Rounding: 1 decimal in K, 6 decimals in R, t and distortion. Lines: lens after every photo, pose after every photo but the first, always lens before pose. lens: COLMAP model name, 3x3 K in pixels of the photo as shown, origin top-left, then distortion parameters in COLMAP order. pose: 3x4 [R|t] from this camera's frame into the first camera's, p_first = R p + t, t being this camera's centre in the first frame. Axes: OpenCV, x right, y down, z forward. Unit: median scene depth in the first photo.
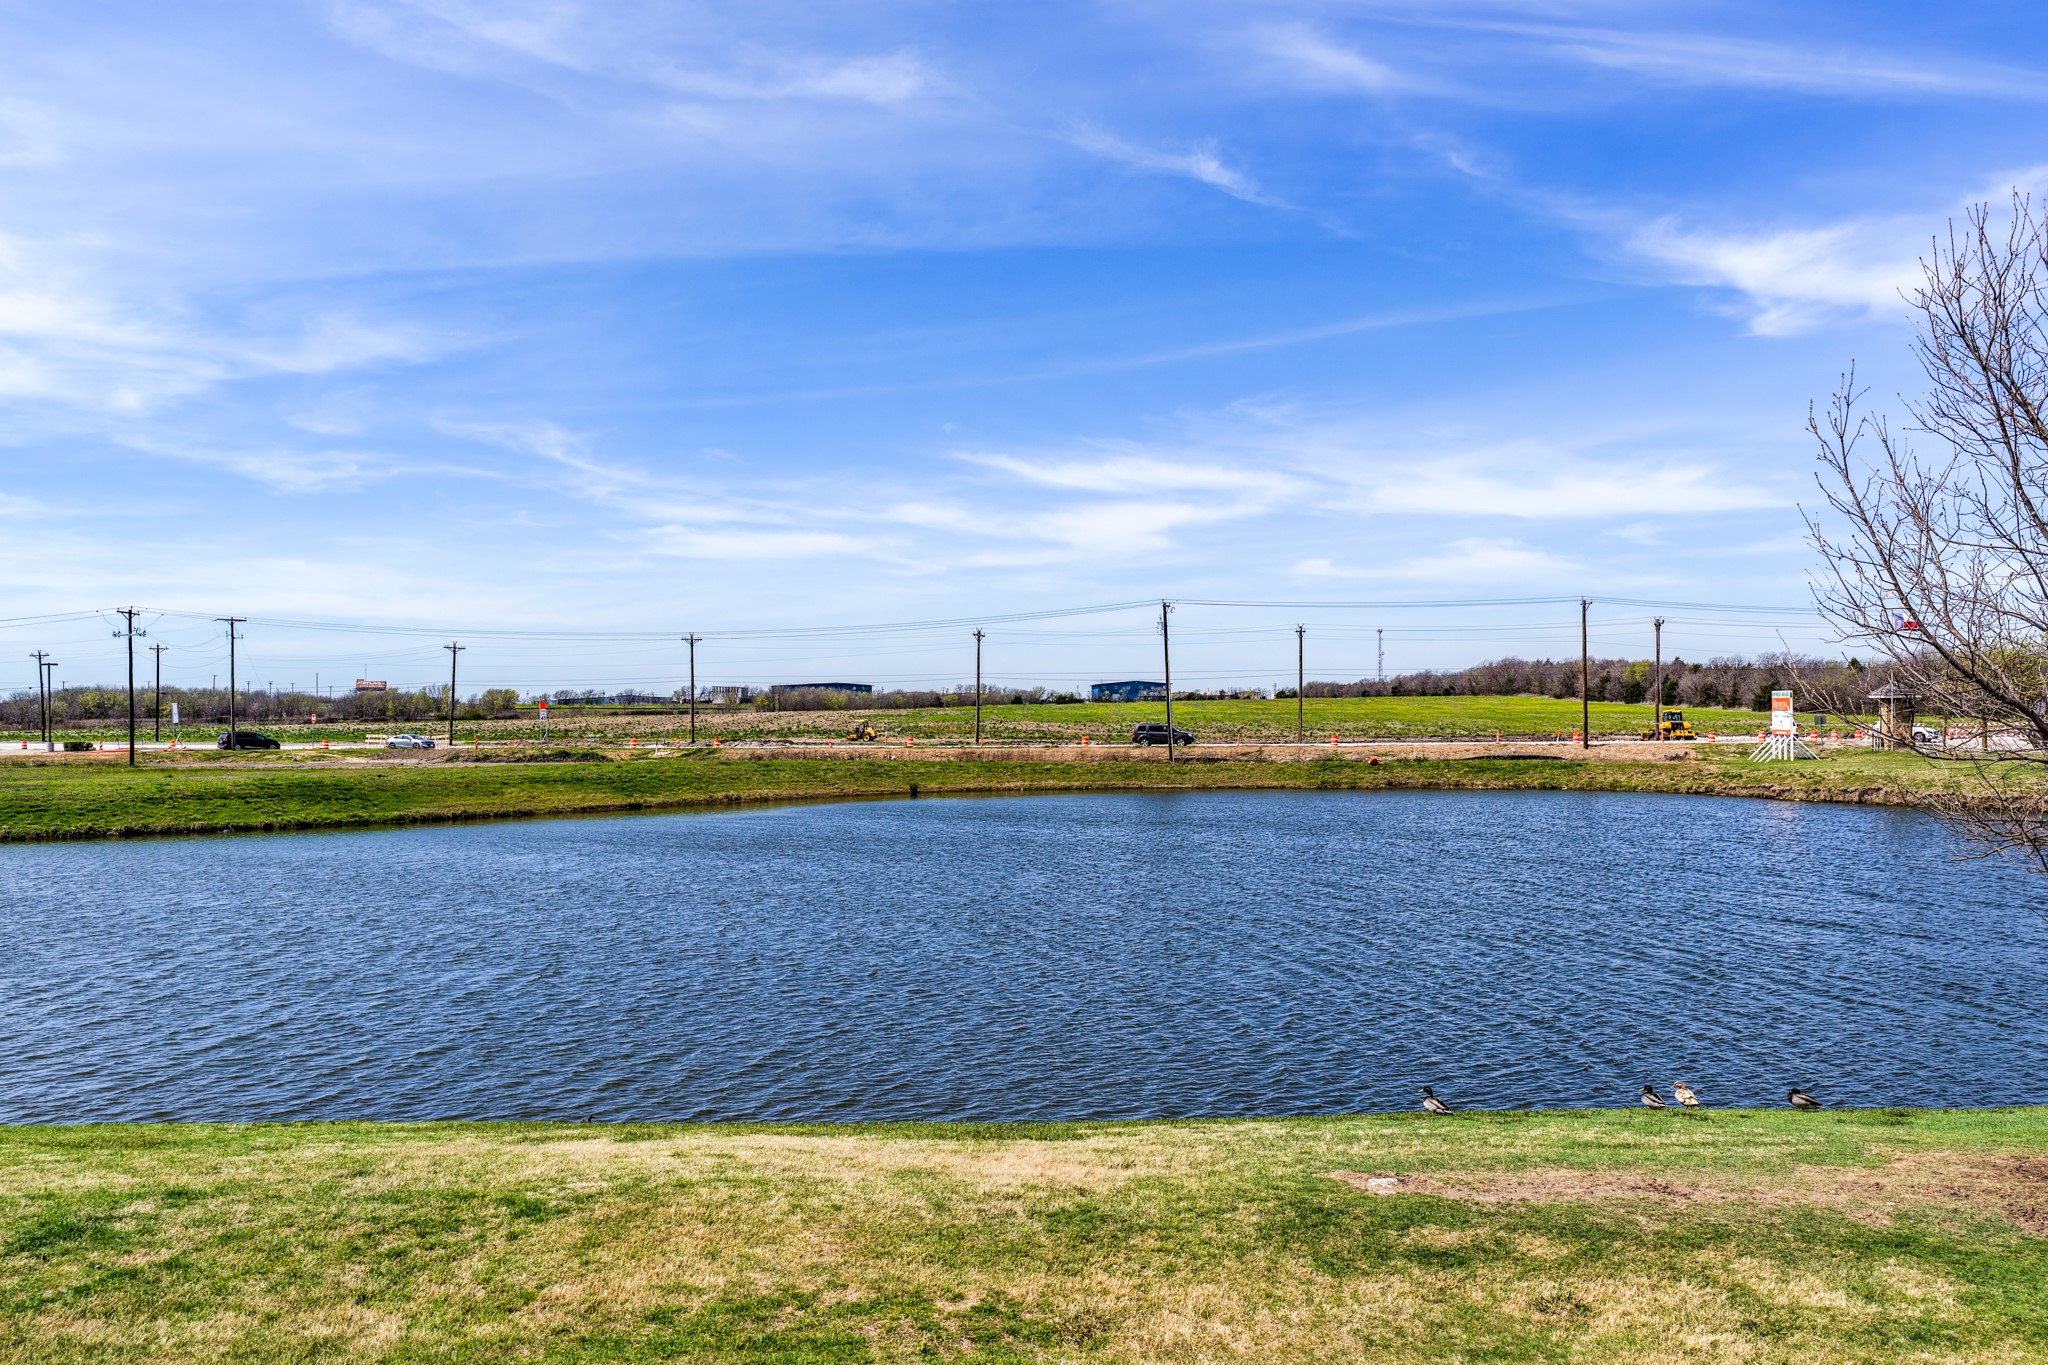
lens RADIAL K [[1709.6, 0, 1037.0], [0, 1709.6, 675.9], [0, 0, 1]] dist [-0.012564, 0.030970]
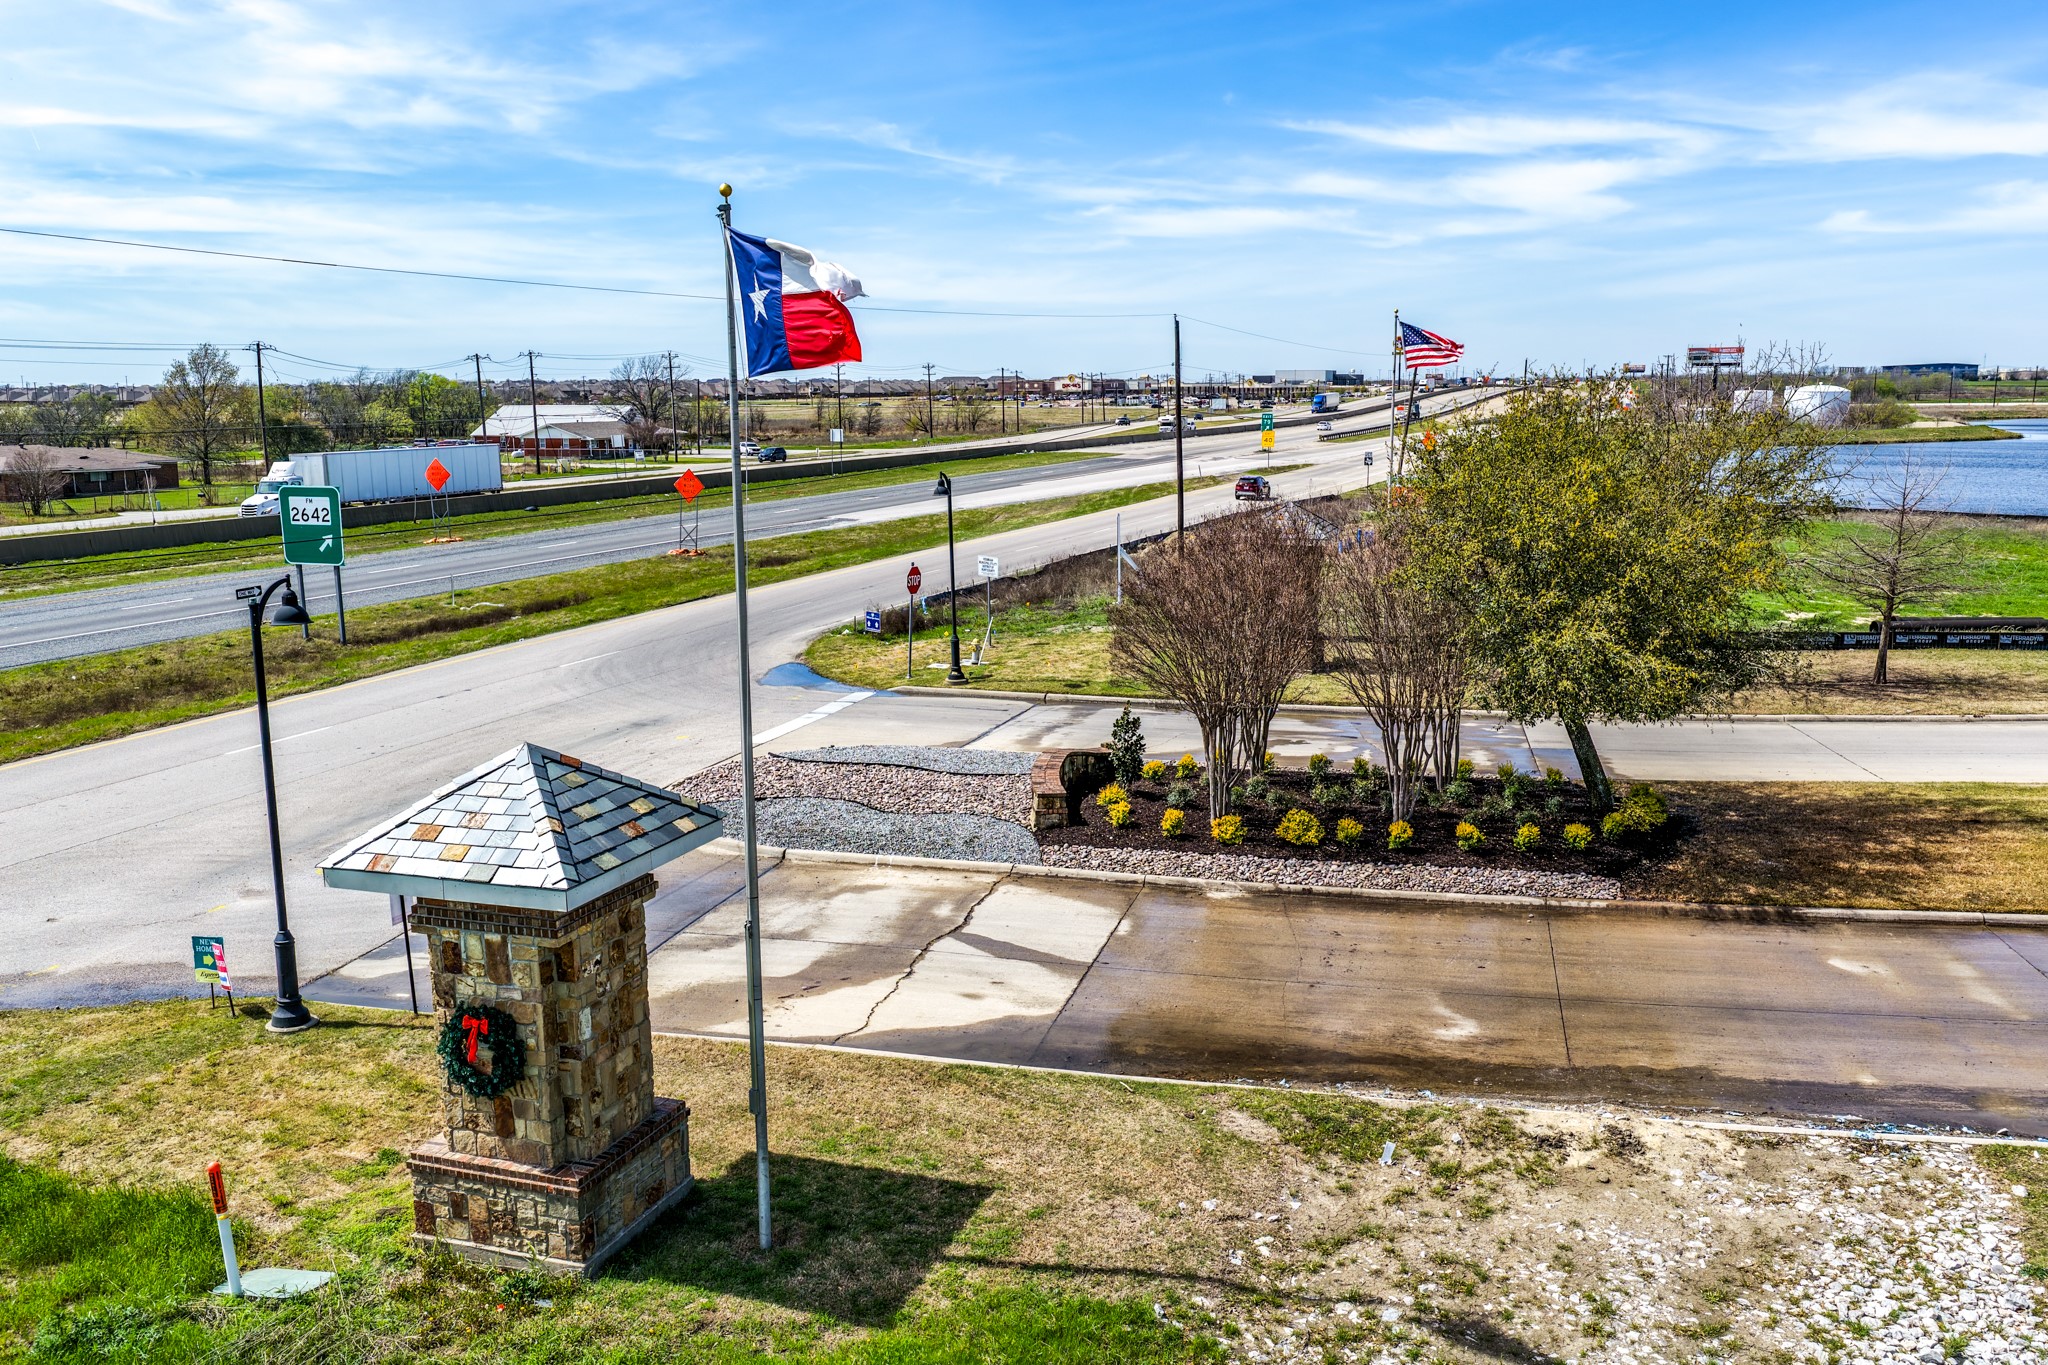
lens RADIAL K [[1709.6, 0, 1037.0], [0, 1709.6, 675.9], [0, 0, 1]] dist [-0.012564, 0.030970]
pose [[0.926952, 0.061075, -0.370177, 0.161317], [0.009594, 0.982480, 0.186122, -0.003062], [0.375058, -0.176078, 0.910125, 0.006523]]
